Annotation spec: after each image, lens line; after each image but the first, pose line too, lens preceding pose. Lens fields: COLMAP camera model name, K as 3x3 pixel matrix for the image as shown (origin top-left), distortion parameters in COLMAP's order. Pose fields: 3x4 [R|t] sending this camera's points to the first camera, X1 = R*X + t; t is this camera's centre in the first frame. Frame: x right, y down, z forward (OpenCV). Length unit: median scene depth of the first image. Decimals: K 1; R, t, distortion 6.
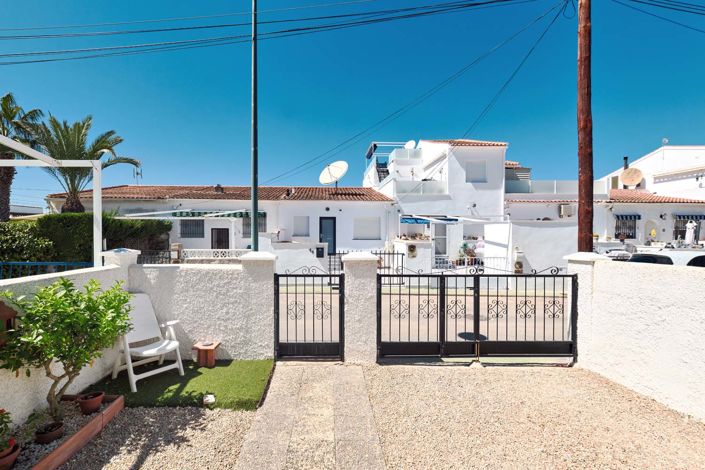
lens RADIAL K [[315.1, 0, 340.0], [0, 315.1, 238.7], [0, 0, 1]] dist [0.000782, -0.000085]
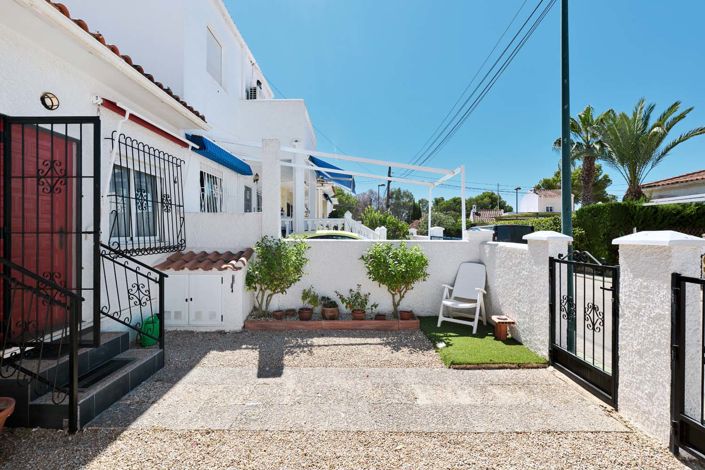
lens RADIAL K [[332.2, 0, 351.2], [0, 332.2, 230.0], [0, 0, 1]] dist [0.000533, -0.000516]
pose [[-0.018020, -0.004117, -0.999829, 0.711797], [-0.010625, 0.999936, -0.003926, 0.052064], [0.999781, 0.010552, -0.018062, 0.529162]]
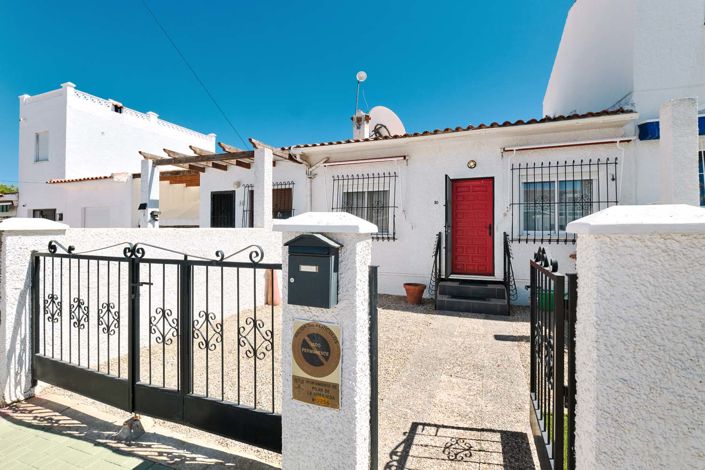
lens RADIAL K [[317.3, 0, 352.6], [0, 317.3, 232.3], [0, 0, 1]] dist [0.002523, 0.000251]
pose [[-0.923247, -0.004048, 0.384186, -0.109542], [0.000259, 0.999938, 0.011158, 0.069434], [-0.384207, 0.010401, -0.923188, 1.458400]]
